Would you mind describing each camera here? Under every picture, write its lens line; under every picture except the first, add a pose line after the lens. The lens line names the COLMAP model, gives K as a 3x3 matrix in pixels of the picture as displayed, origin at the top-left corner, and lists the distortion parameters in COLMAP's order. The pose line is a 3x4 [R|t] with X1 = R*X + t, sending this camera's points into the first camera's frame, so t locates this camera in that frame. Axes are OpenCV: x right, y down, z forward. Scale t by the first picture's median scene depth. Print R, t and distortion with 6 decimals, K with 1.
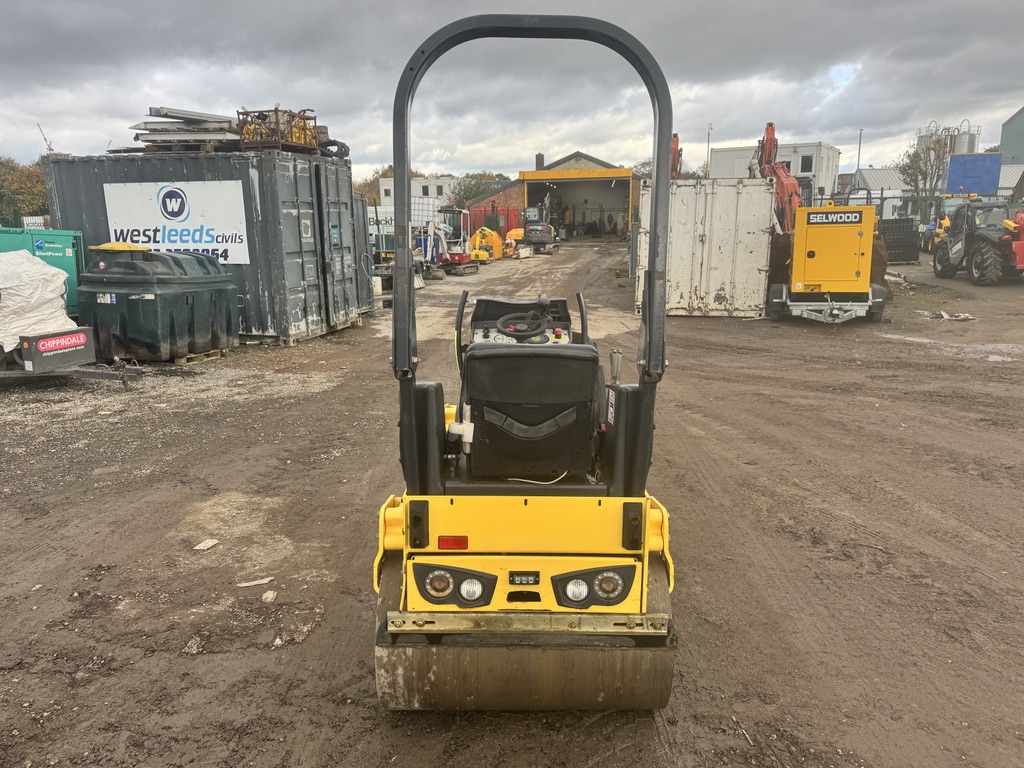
lens RADIAL K [[752.4, 0, 509.8], [0, 752.4, 415.1], [0, 0, 1]] dist [0.081507, -0.105899]
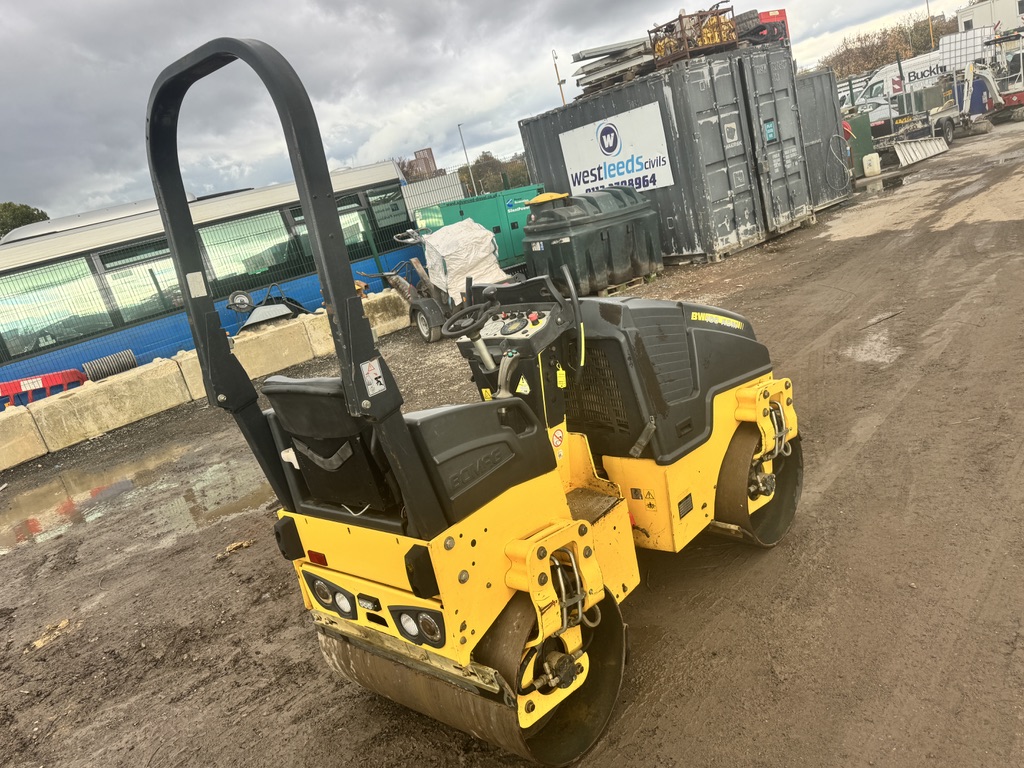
lens RADIAL K [[752.3, 0, 515.7], [0, 752.3, 404.3], [0, 0, 1]] dist [0.086722, -0.105512]
pose [[0.750254, 0.010960, -0.661058, 0.162922], [0.072759, 0.992421, 0.099030, -0.025456], [0.657133, -0.122395, 0.743771, 0.082582]]
